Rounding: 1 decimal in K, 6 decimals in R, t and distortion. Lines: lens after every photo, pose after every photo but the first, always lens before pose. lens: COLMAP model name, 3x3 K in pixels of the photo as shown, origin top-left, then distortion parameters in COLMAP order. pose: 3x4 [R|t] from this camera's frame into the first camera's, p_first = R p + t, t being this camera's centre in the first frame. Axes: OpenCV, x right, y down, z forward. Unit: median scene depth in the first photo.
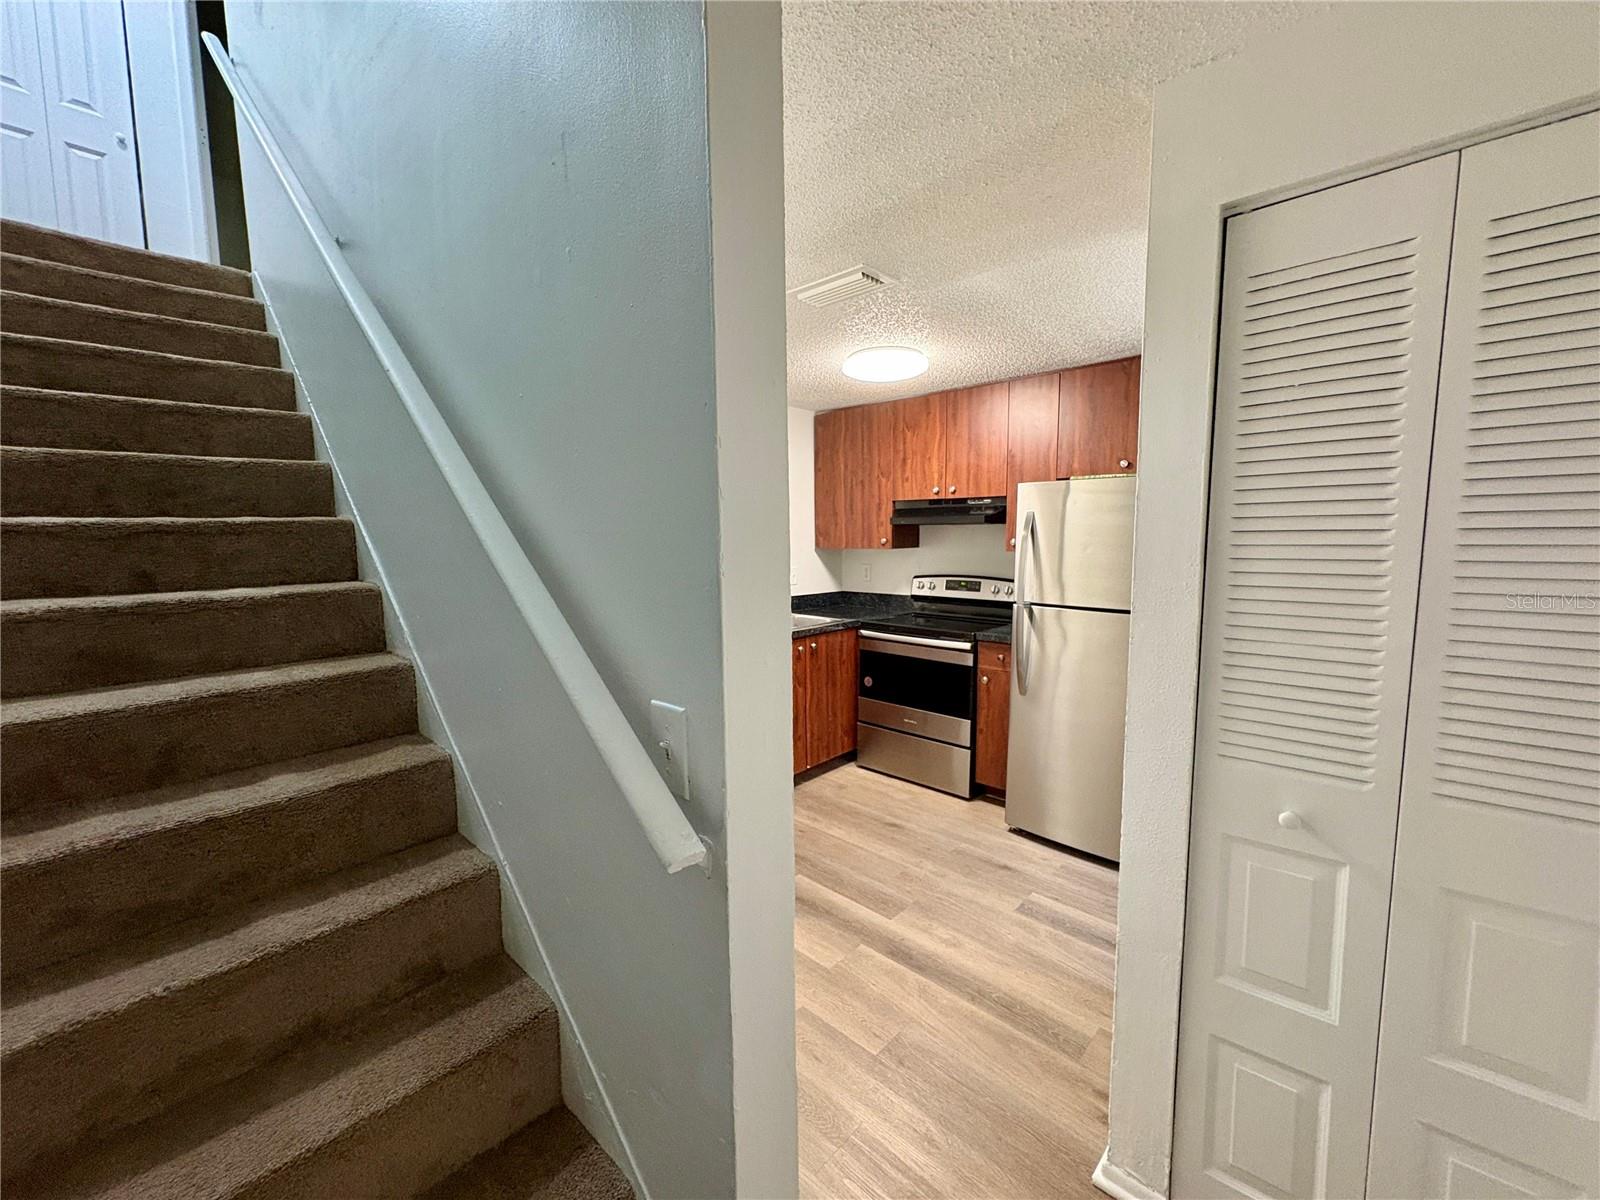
lens RADIAL K [[636.3, 0, 805.2], [0, 636.3, 592.6], [0, 0, 1]] dist [-0.000958, 0.000879]
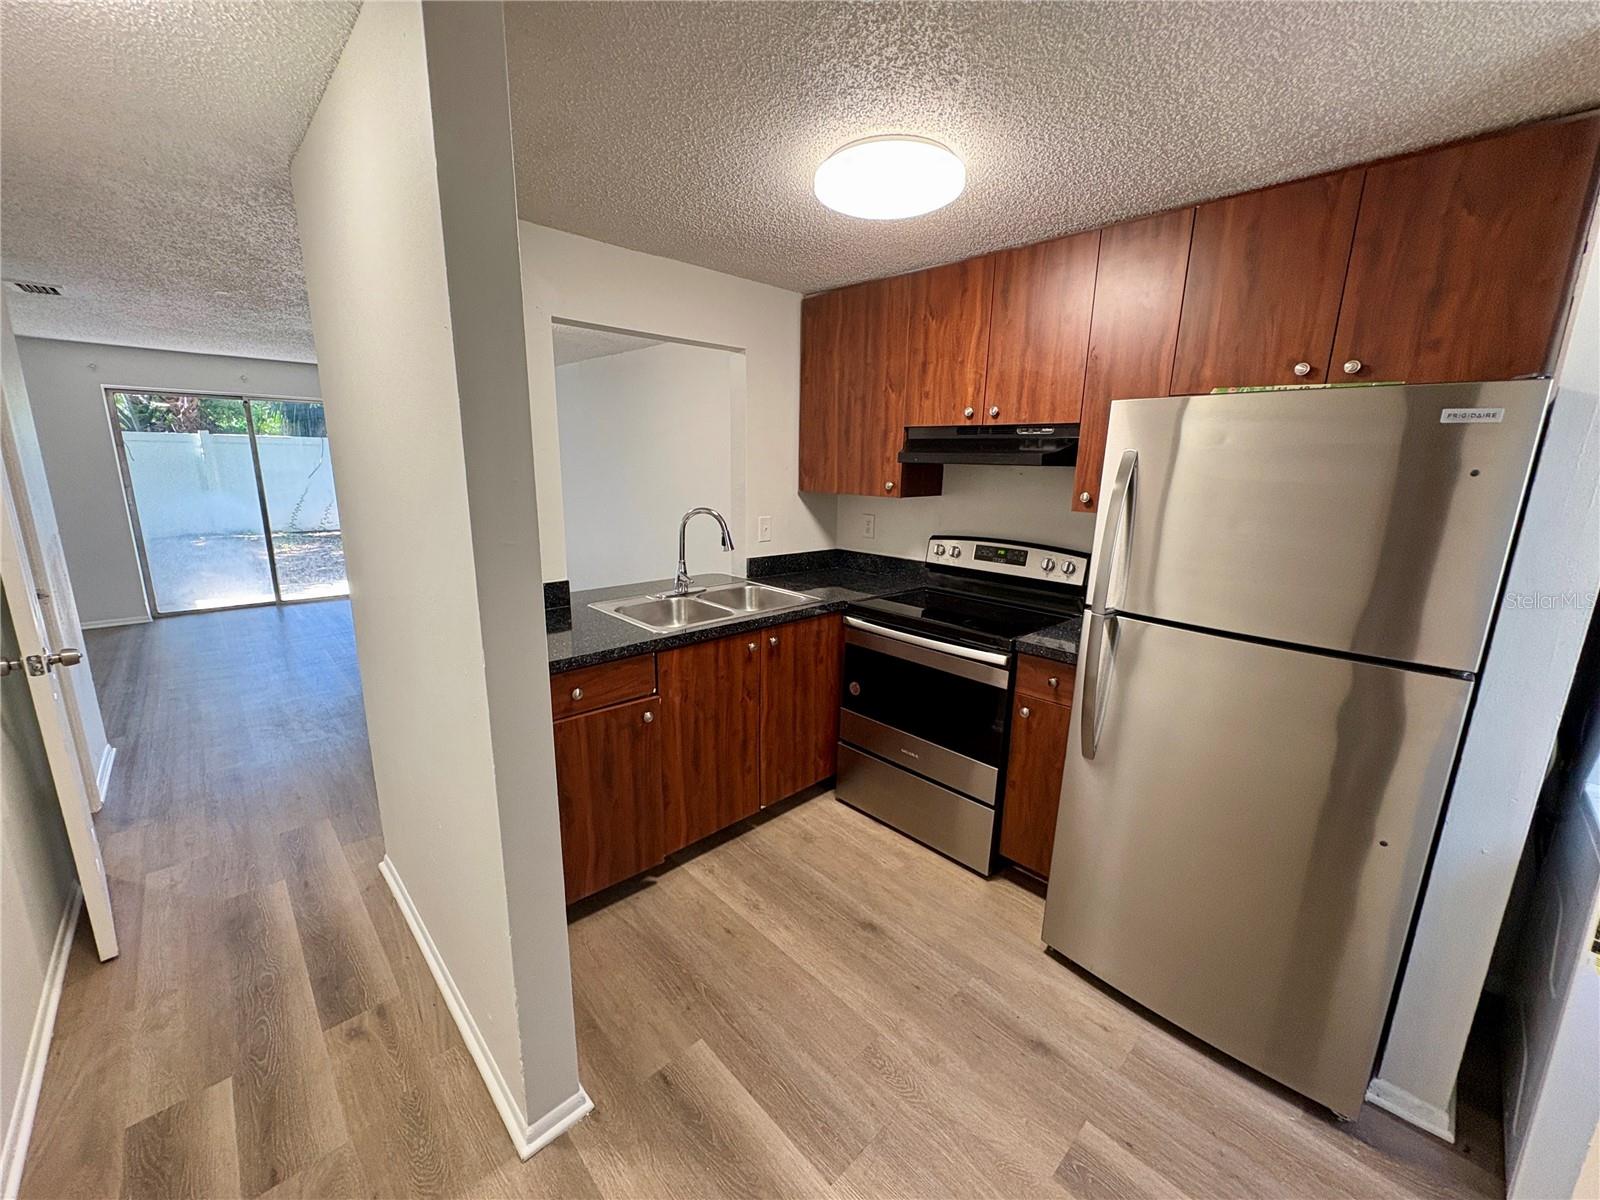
lens RADIAL K [[636.3, 0, 798.1], [0, 636.3, 596.0], [0, 0, 1]] dist [-0.000958, 0.000879]
pose [[0.997557, 0.037645, -0.058841, 0.077100], [-0.030350, 0.992273, 0.120304, -0.047035], [0.062915, -0.118224, 0.990992, 0.322098]]
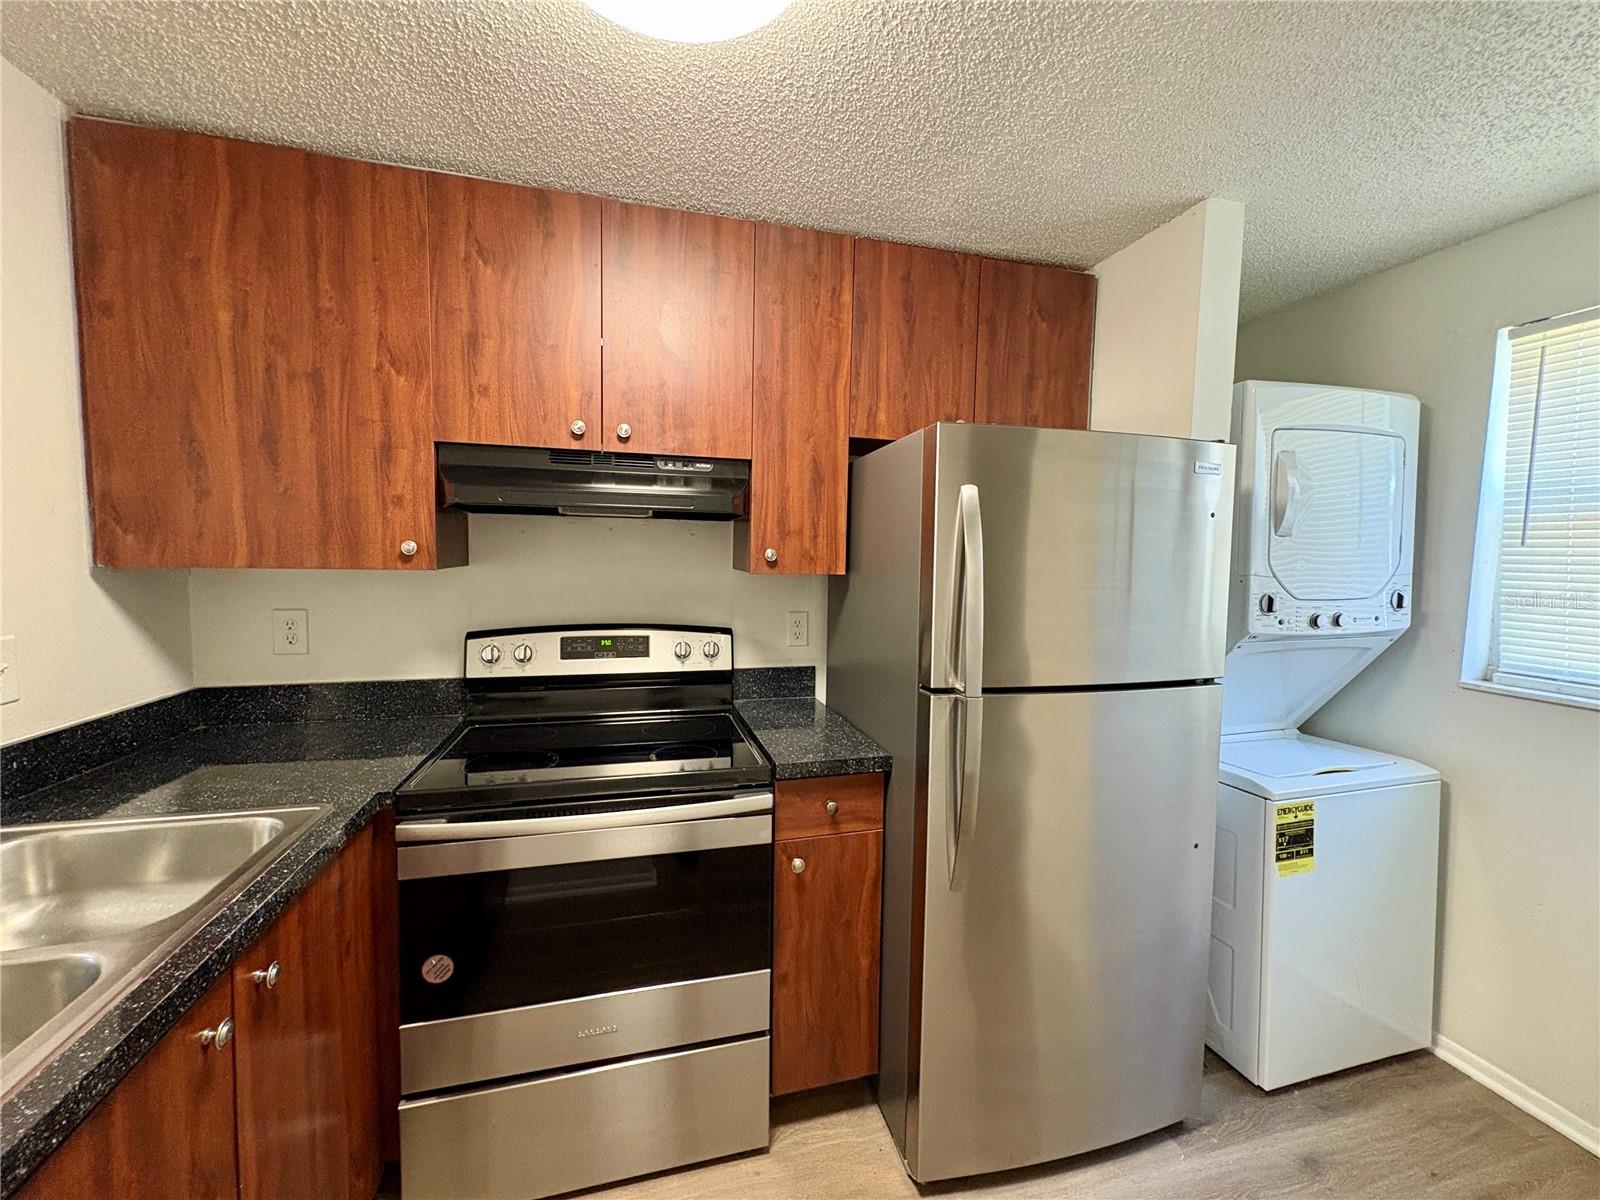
lens RADIAL K [[636.3, 0, 796.2], [0, 636.3, 595.9], [0, 0, 1]] dist [-0.000958, 0.000879]
pose [[0.533819, -0.042756, 0.844517, -0.076446], [0.057410, 0.998249, 0.014250, -0.051169], [-0.843647, 0.040877, 0.535339, 0.684797]]
